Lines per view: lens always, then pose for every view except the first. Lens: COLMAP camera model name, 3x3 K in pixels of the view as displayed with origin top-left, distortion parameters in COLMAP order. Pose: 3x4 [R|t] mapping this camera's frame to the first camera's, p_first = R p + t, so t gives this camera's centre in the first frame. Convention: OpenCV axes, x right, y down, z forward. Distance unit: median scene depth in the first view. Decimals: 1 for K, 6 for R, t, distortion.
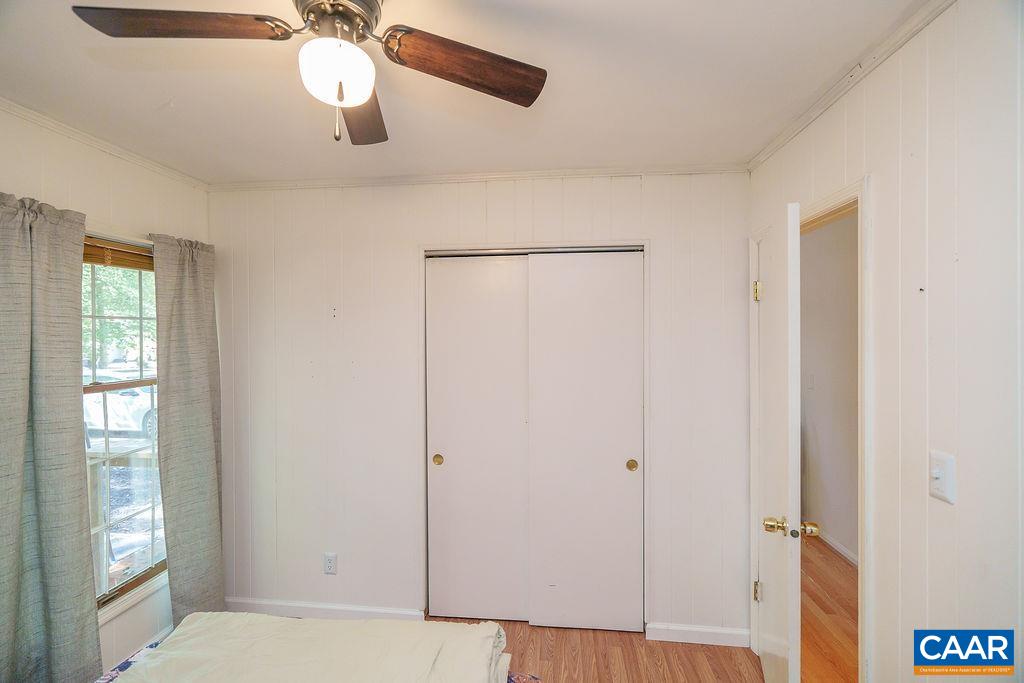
lens RADIAL K [[462.4, 0, 511.4], [0, 462.4, 340.9], [0, 0, 1]] dist [-0.008520, 0.003494]
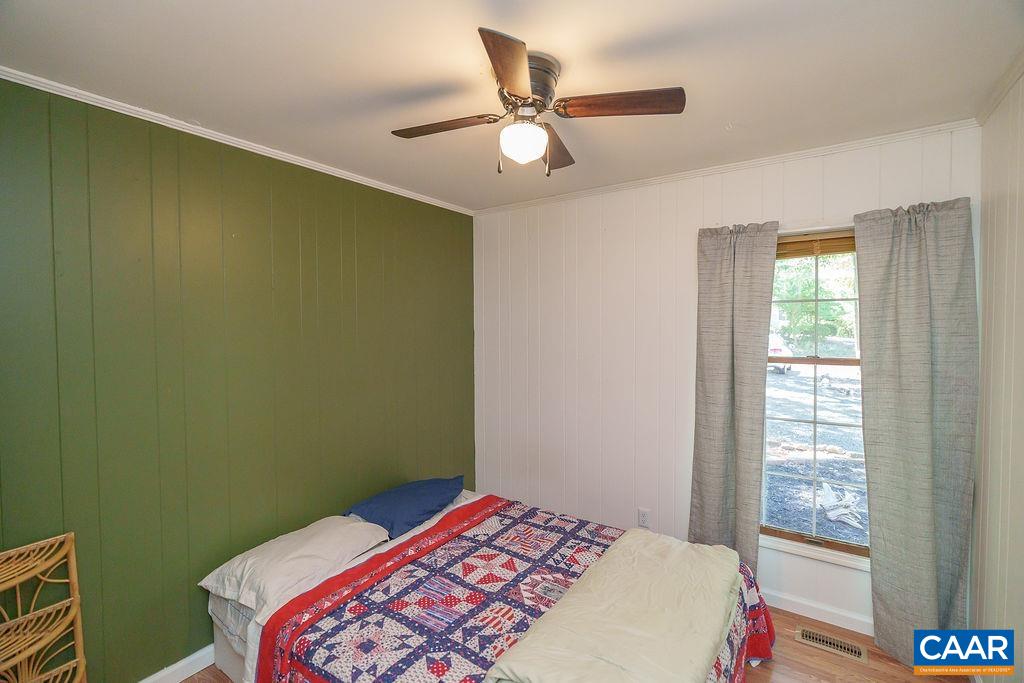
lens RADIAL K [[462.4, 0, 512.1], [0, 462.4, 336.9], [0, 0, 1]] dist [-0.008520, 0.003494]
pose [[-0.470092, 0.028913, -0.882144, 0.516354], [-0.002907, 0.999407, 0.034306, 0.002957], [0.882613, 0.018692, -0.469729, 0.892976]]
